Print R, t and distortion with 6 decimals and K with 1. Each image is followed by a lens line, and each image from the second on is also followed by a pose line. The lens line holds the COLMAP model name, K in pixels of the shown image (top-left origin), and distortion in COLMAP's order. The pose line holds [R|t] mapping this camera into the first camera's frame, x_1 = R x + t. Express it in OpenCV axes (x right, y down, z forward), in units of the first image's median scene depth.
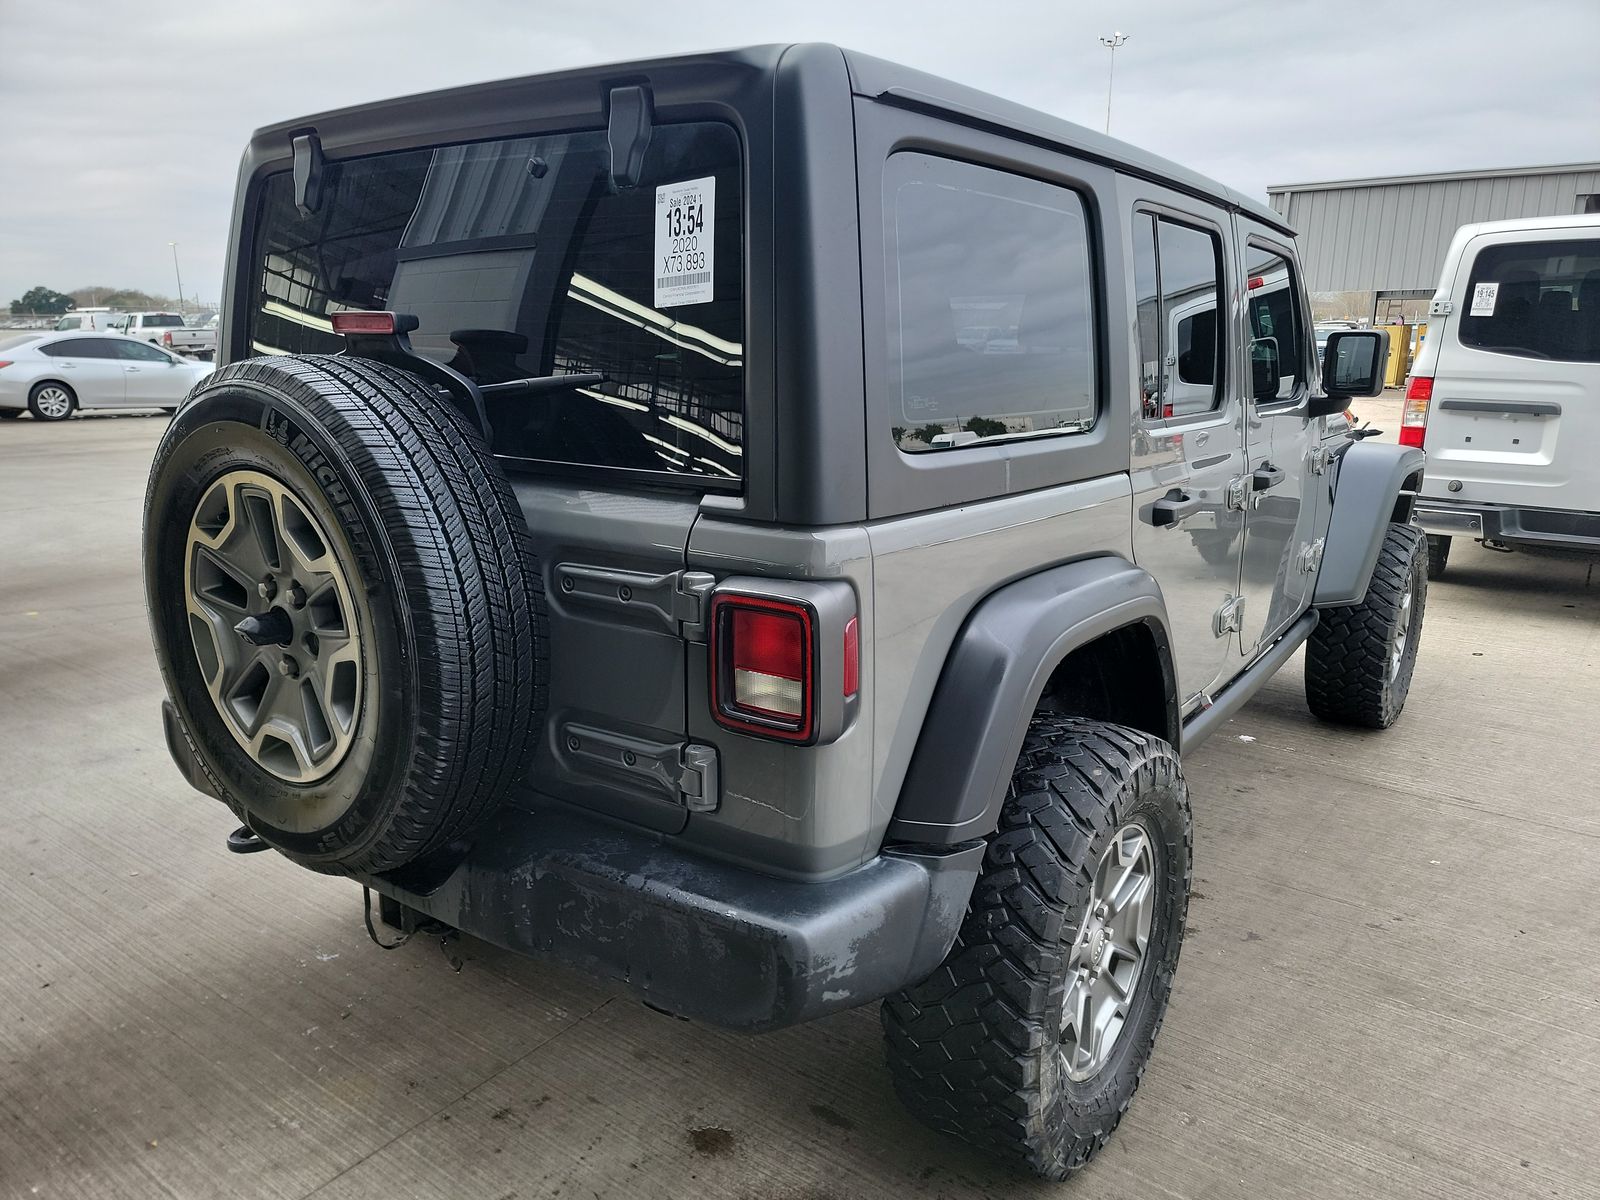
lens RADIAL K [[1123.6, 0, 809.5], [0, 1123.6, 612.9], [0, 0, 1]] dist [0.048087, -0.003414]
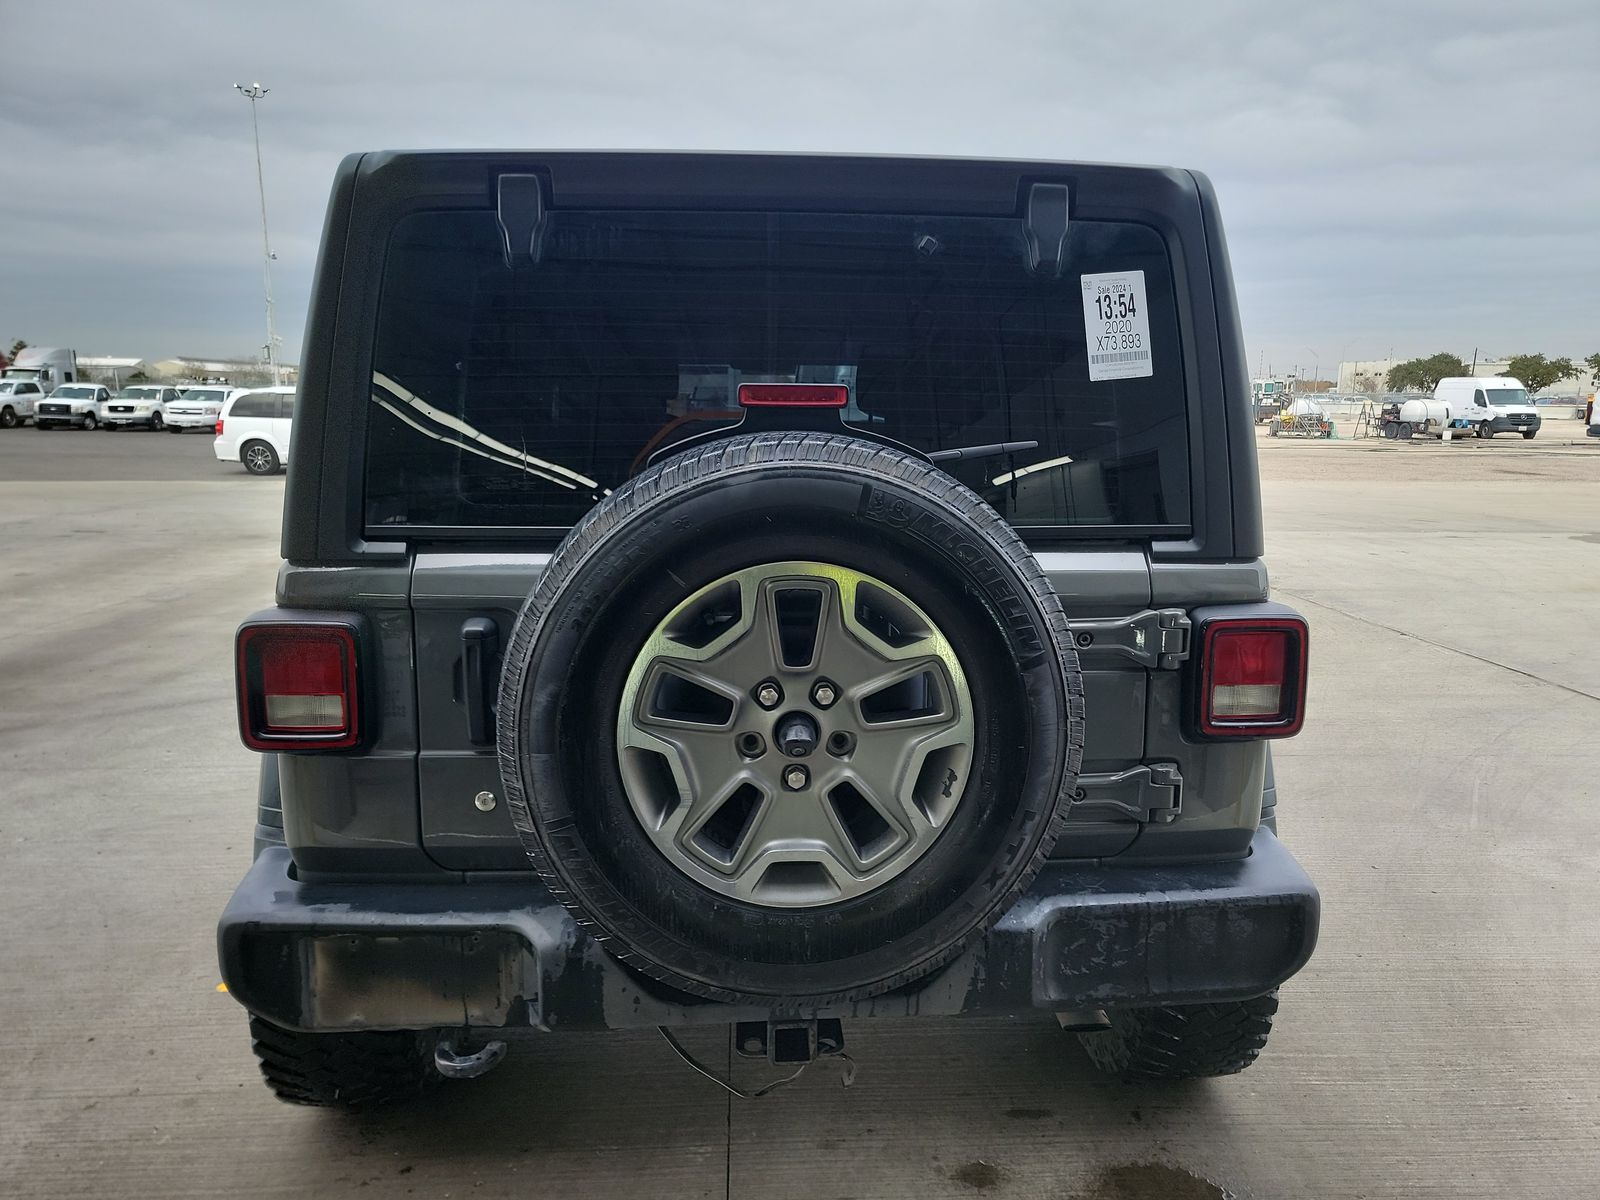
lens RADIAL K [[1130.5, 0, 800.7], [0, 1130.5, 604.3], [0, 0, 1]] dist [0.052577, -0.000384]
pose [[0.771094, -0.114068, 0.626421, -1.102449], [0.151981, 0.988358, -0.007107, -0.088647], [-0.618317, 0.100684, 0.779453, 0.327447]]
